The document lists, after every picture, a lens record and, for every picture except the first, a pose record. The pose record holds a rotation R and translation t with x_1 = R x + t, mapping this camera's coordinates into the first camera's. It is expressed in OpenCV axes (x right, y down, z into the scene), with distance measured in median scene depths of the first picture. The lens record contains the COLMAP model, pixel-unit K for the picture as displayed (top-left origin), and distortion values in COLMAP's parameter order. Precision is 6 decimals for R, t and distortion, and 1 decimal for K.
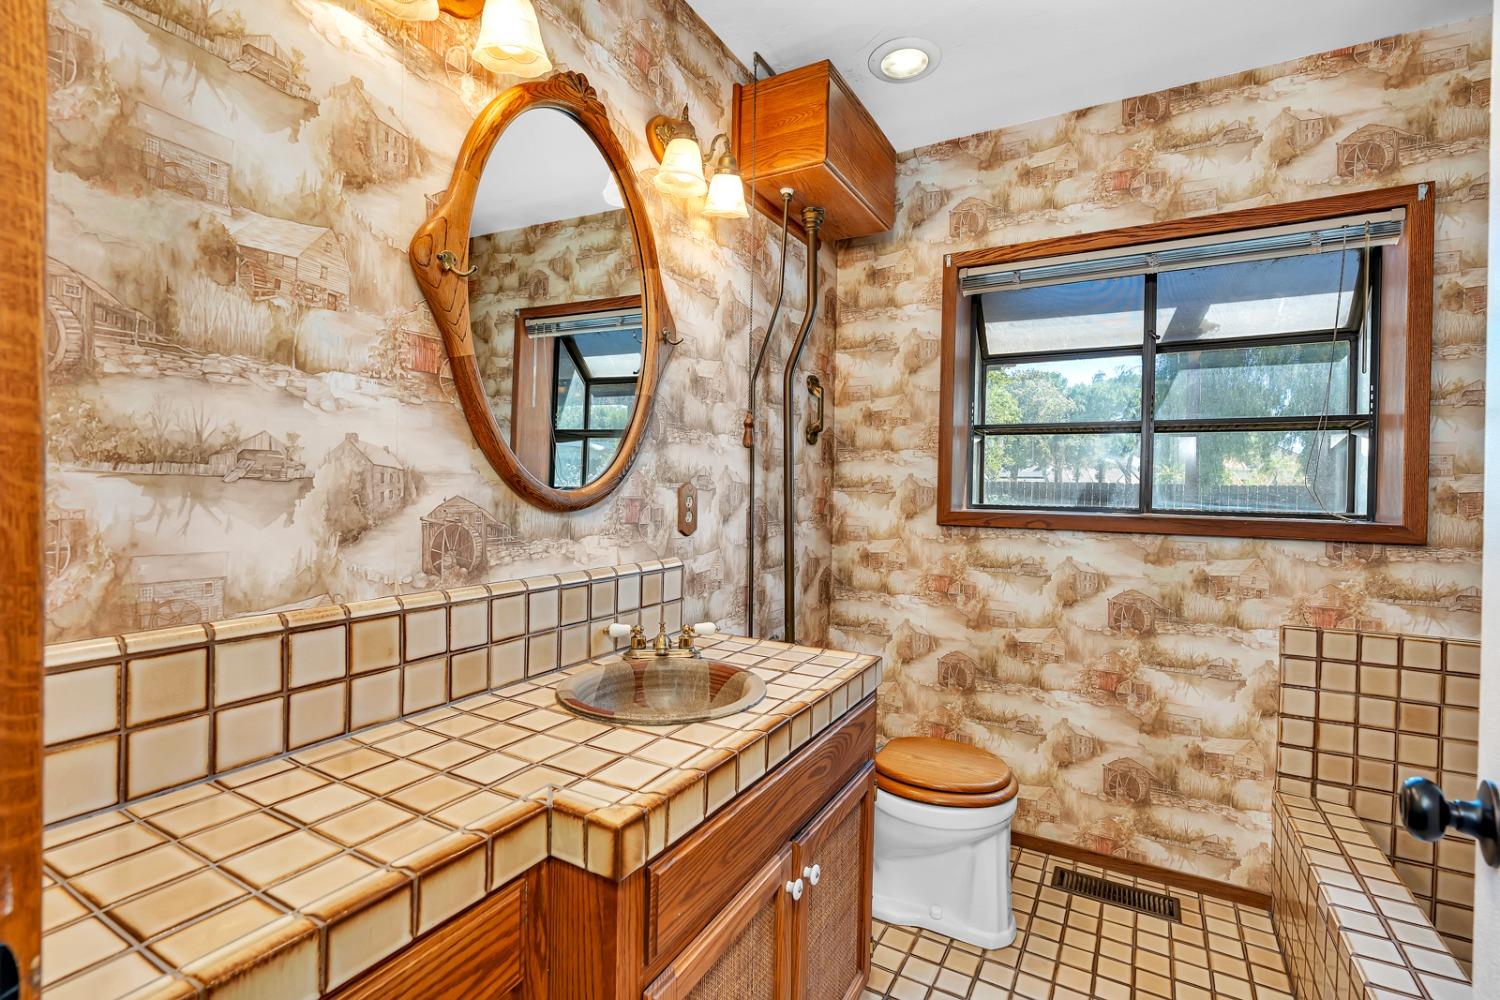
lens RADIAL K [[685.4, 0, 753.3], [0, 685.4, 495.8], [0, 0, 1]] dist [-0.007983, 0.001447]
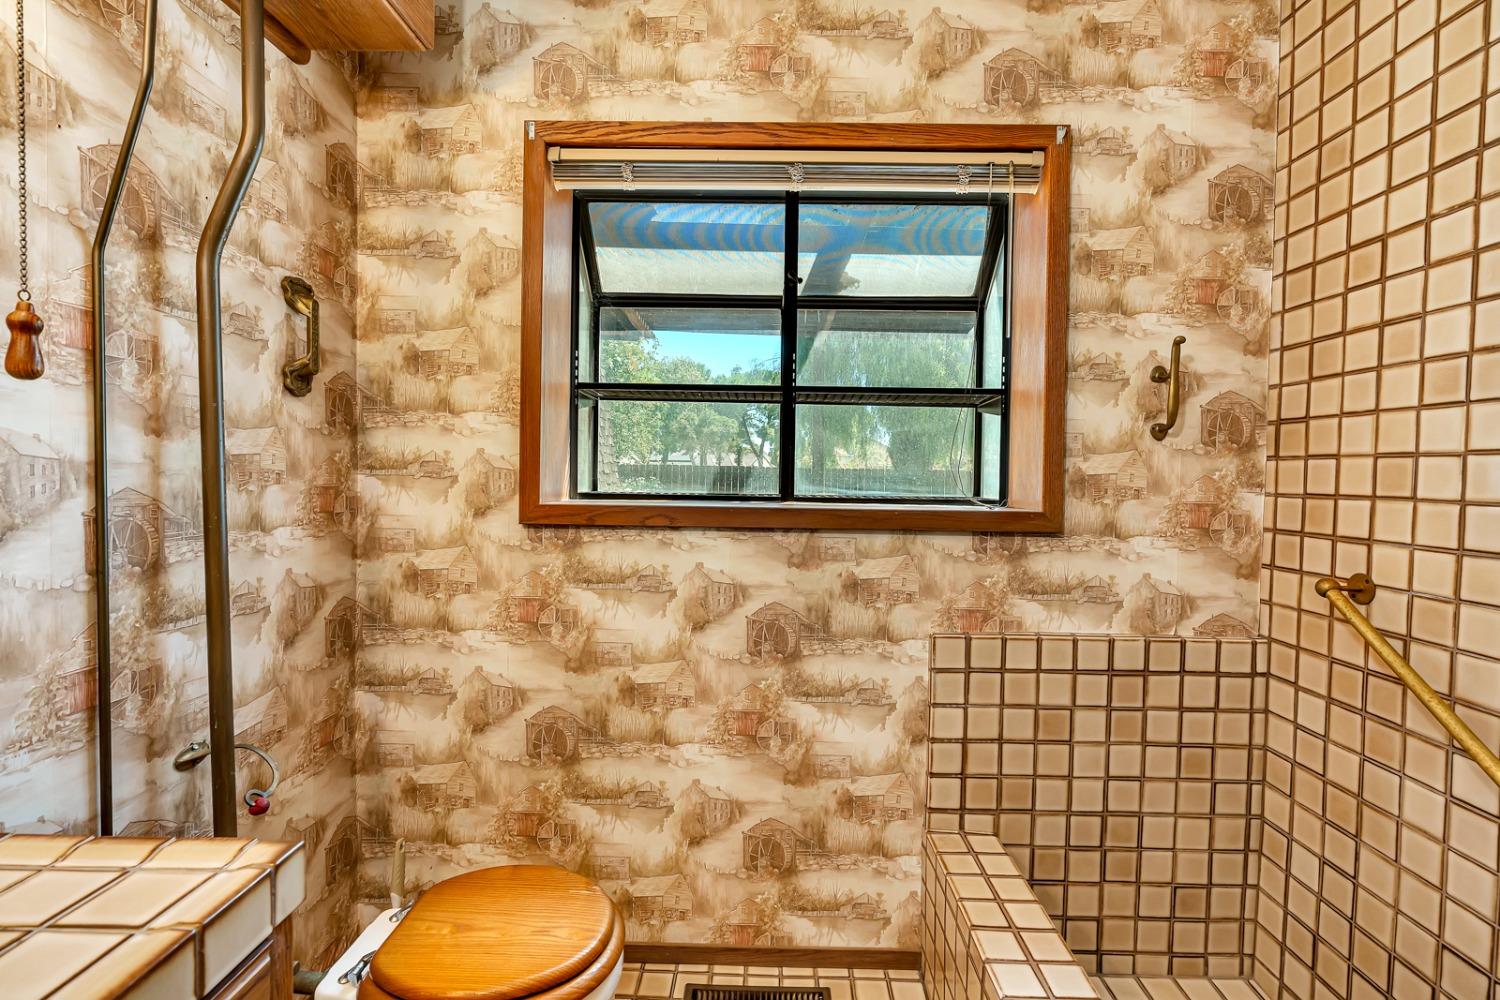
lens RADIAL K [[685.4, 0, 753.3], [0, 685.4, 495.8], [0, 0, 1]] dist [-0.007983, 0.001447]
pose [[0.881927, -0.017462, 0.471062, 0.161541], [0.005891, 0.999644, 0.026026, -0.002233], [-0.471349, -0.020178, 0.881716, 0.312969]]
